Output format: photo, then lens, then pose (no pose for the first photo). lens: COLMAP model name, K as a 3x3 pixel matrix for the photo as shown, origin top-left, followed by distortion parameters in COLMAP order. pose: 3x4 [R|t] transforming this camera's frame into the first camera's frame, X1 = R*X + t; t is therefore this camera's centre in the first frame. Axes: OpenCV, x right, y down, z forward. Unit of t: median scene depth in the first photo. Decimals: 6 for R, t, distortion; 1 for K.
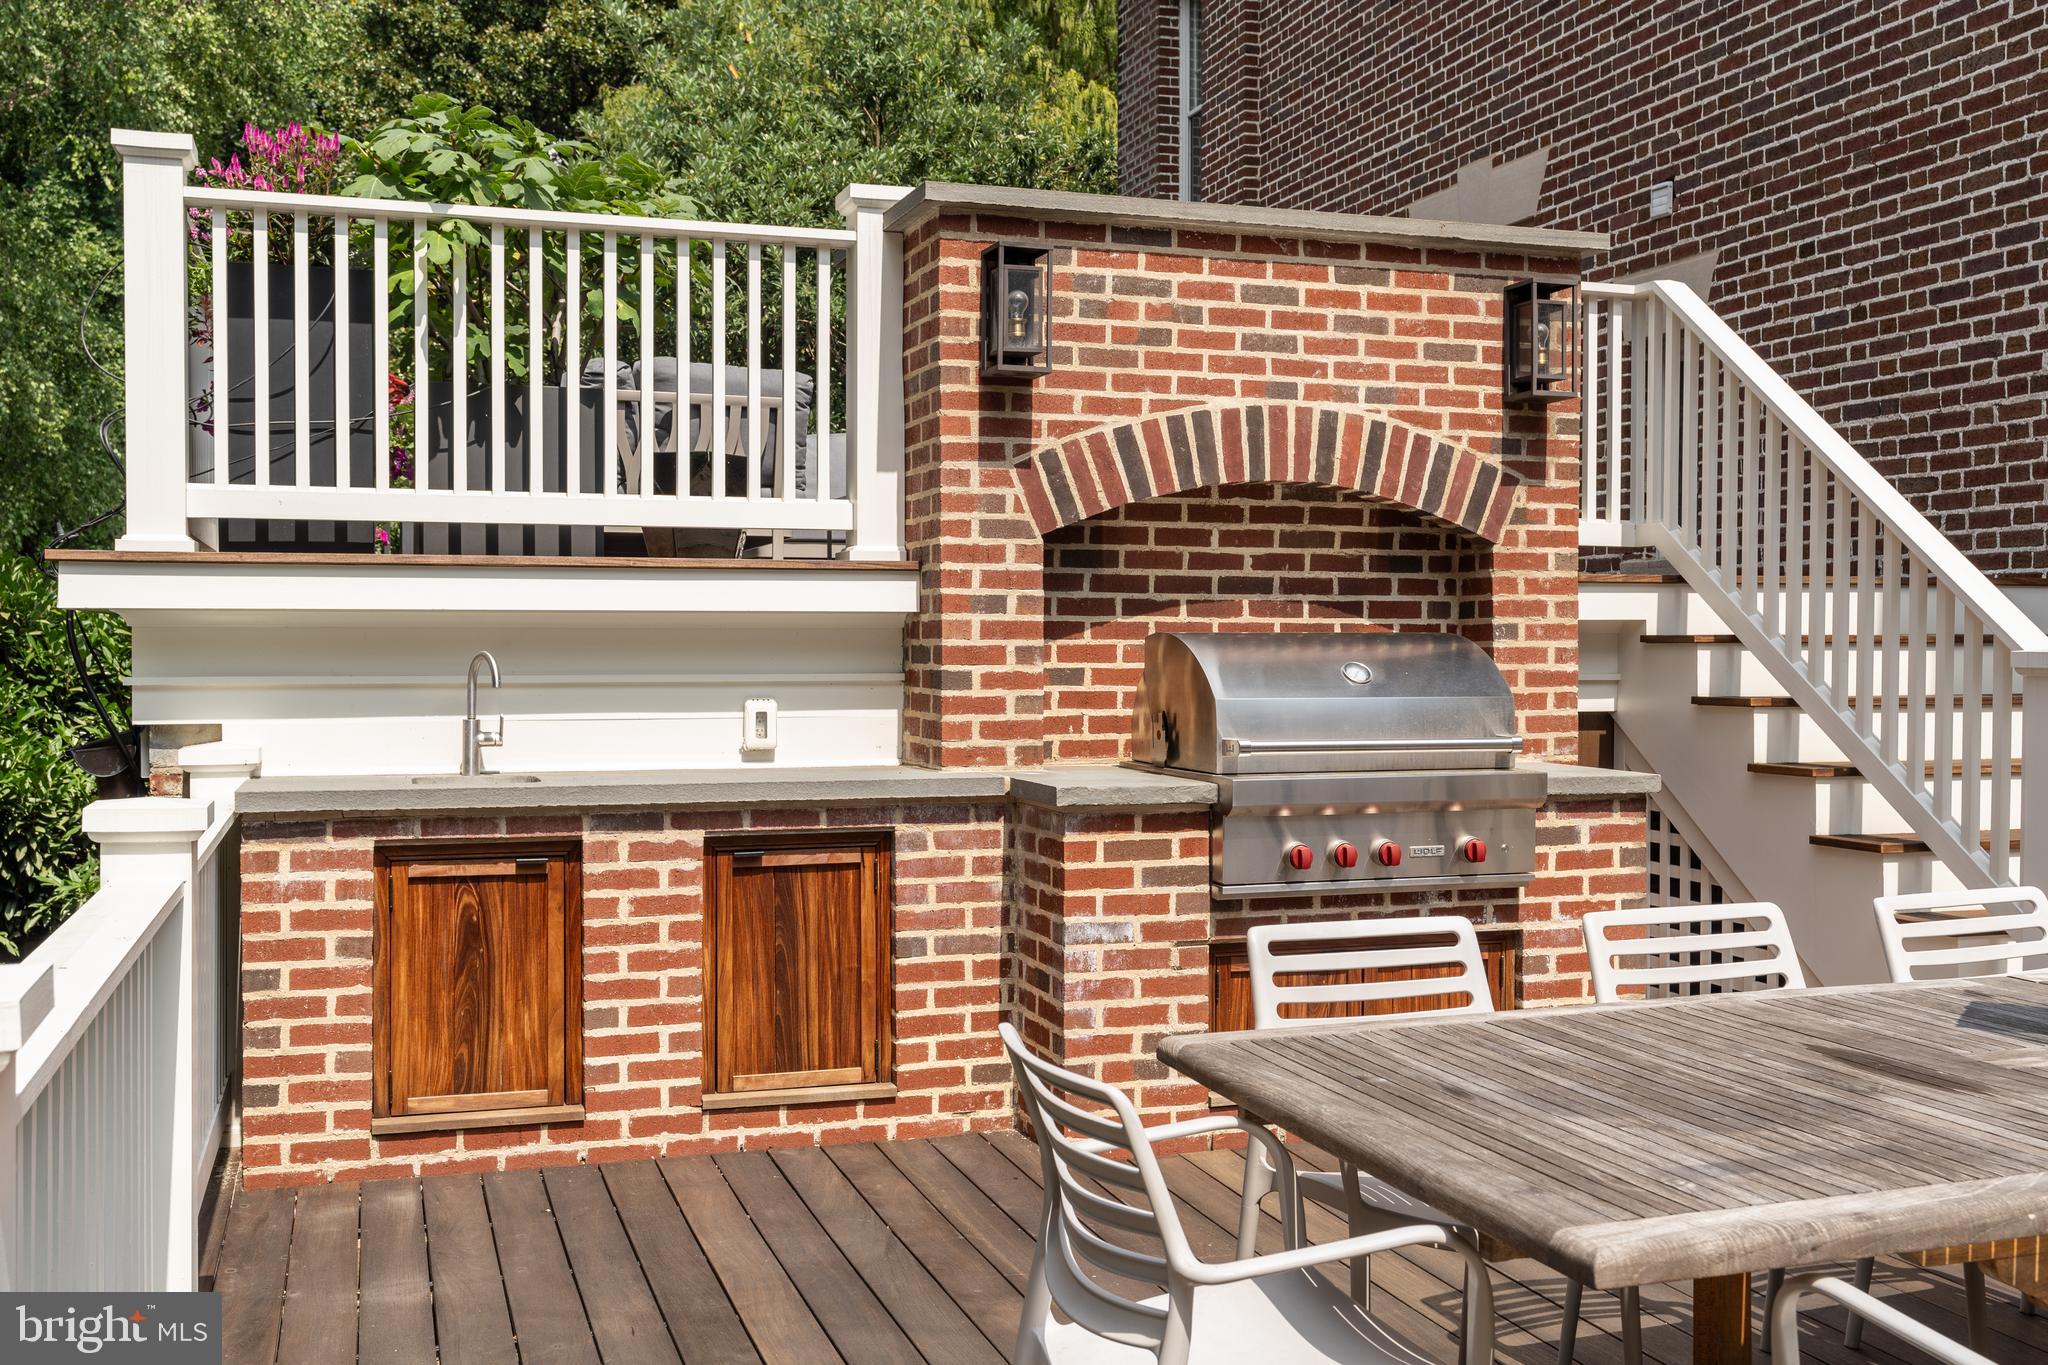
lens RADIAL K [[2037.3, 0, 1037.8], [0, 2037.3, 666.1], [0, 0, 1]] dist [0.016997, 0.000000]
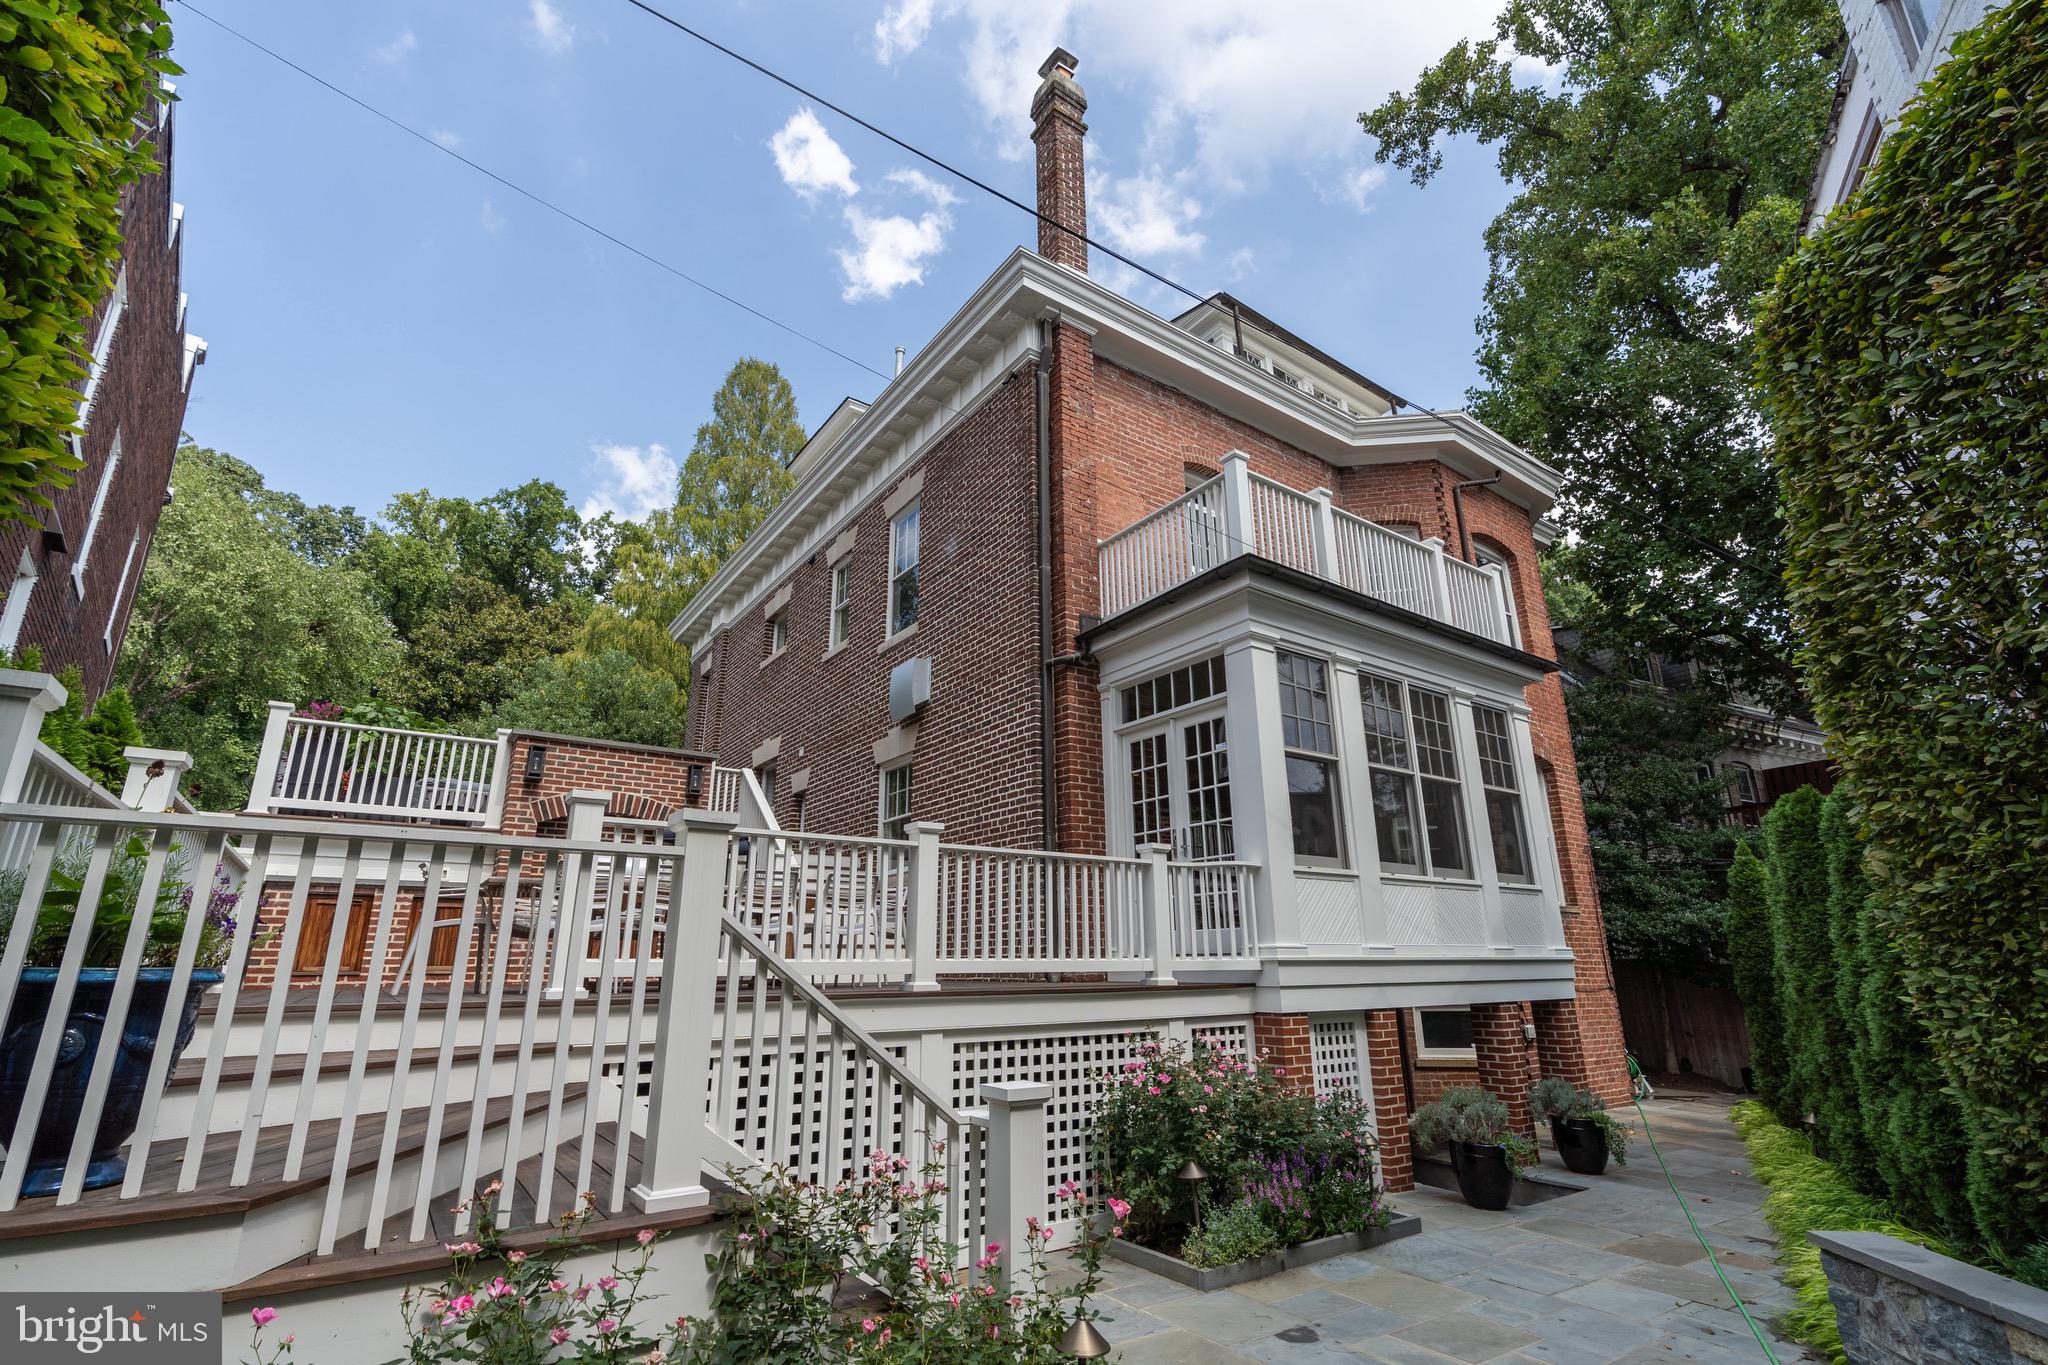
lens RADIAL K [[924.3, 0, 1020.6], [0, 924.3, 684.9], [0, 0, 1]] dist [-0.004324, 0.000603]
pose [[0.958619, 0.077782, 0.273861, 0.358755], [0.009242, 0.952944, -0.303005, 0.210181], [-0.284543, 0.292997, 0.912791, -0.842117]]
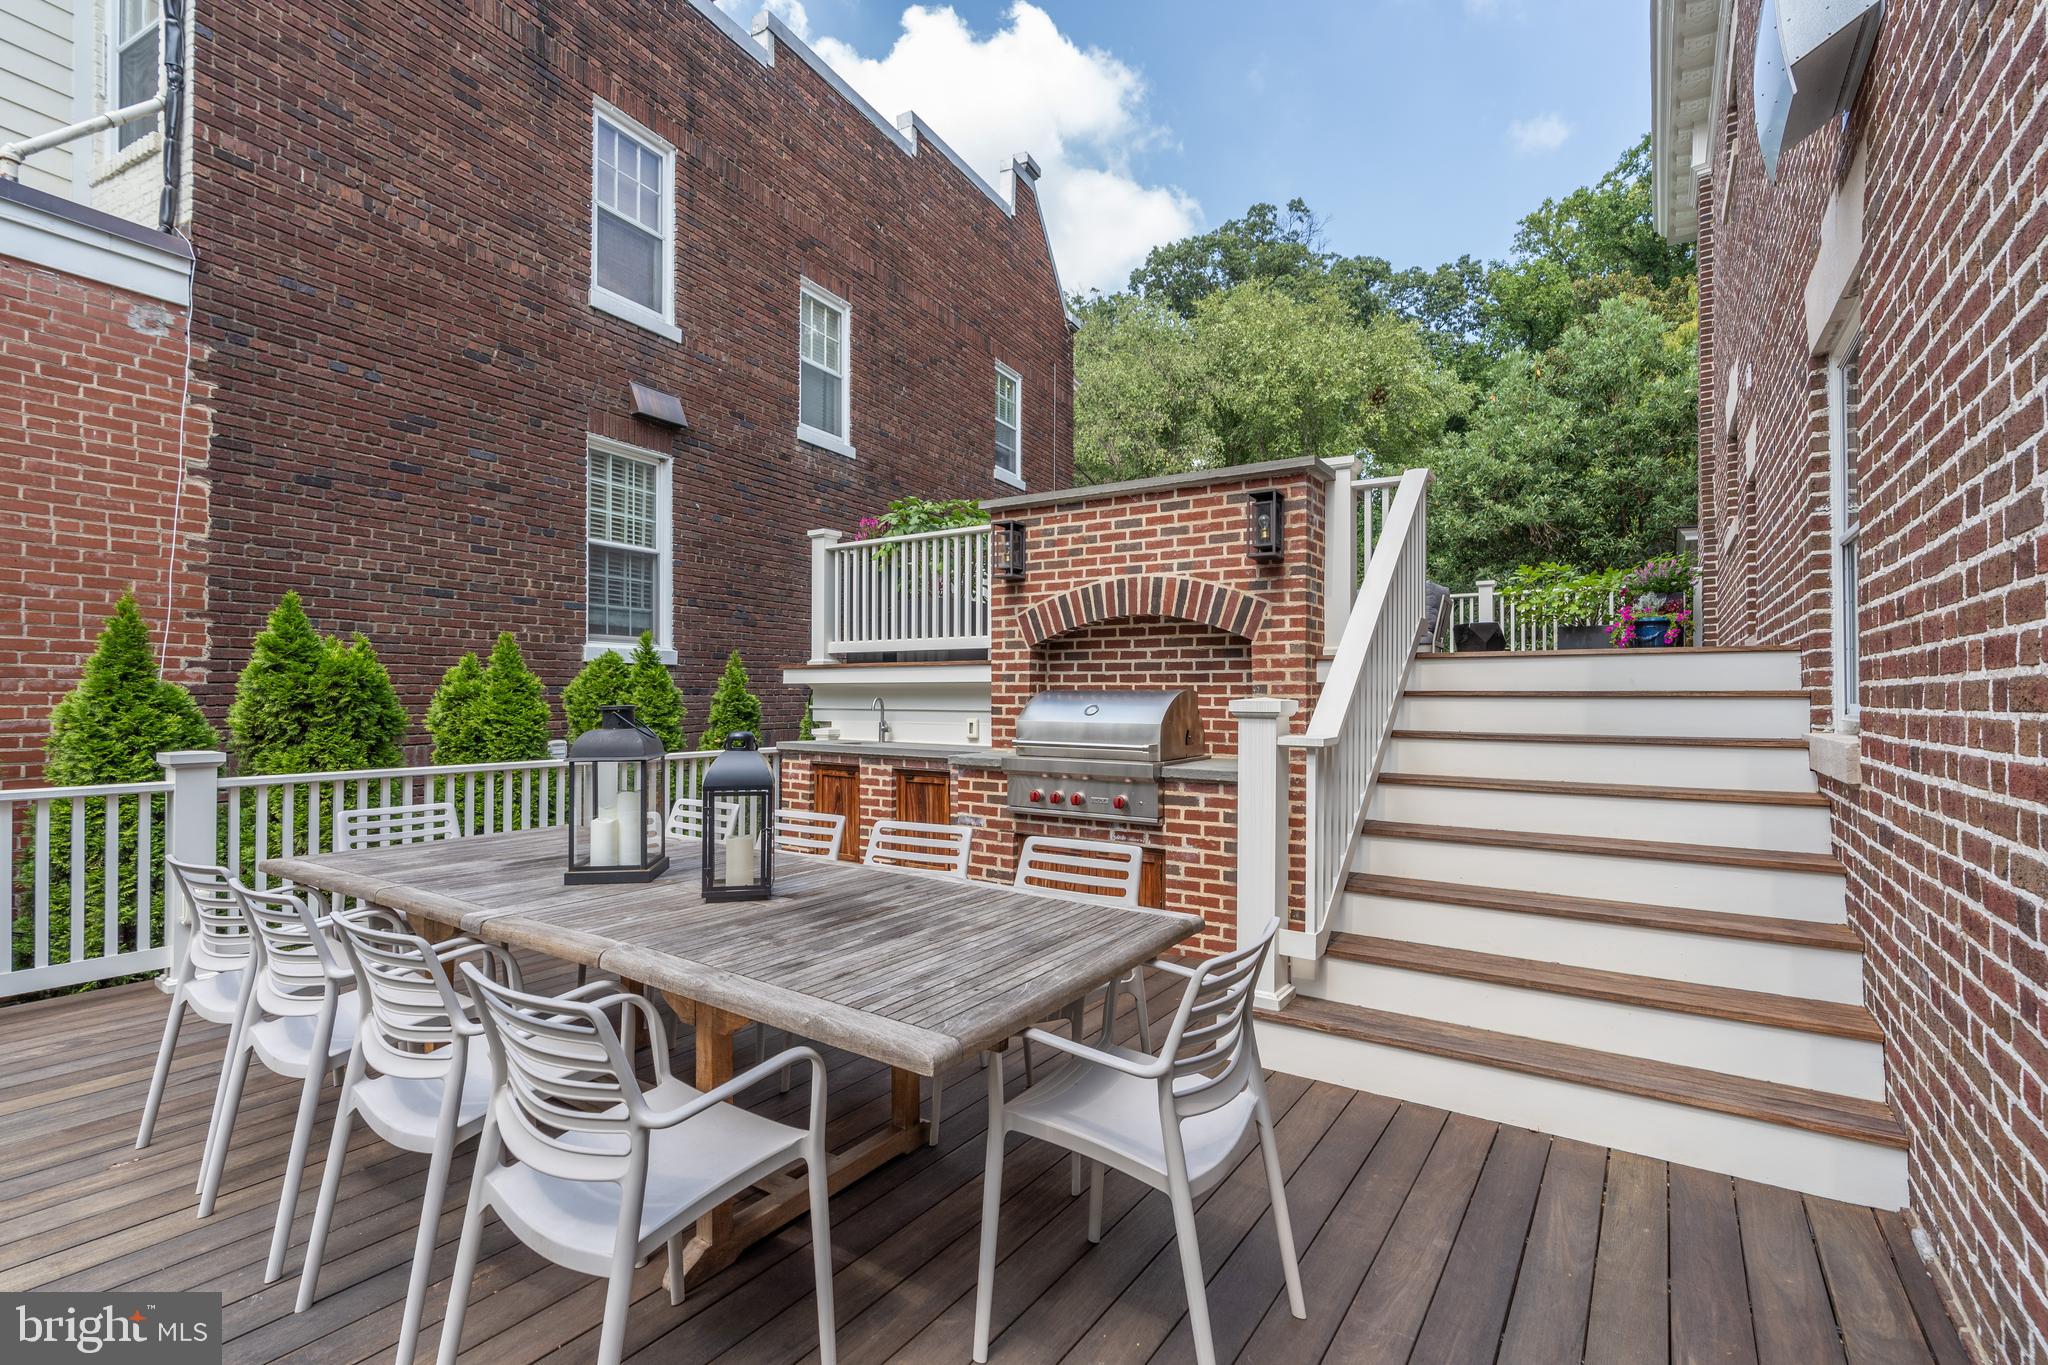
lens RADIAL K [[924.3, 0, 1006.8], [0, 924.3, 680.5], [0, 0, 1]] dist [-0.004324, 0.000603]
pose [[0.602484, -0.010395, -0.798063, 0.786350], [-0.013317, 0.999645, -0.023074, -0.003022], [0.798020, 0.024529, 0.602132, 0.358086]]
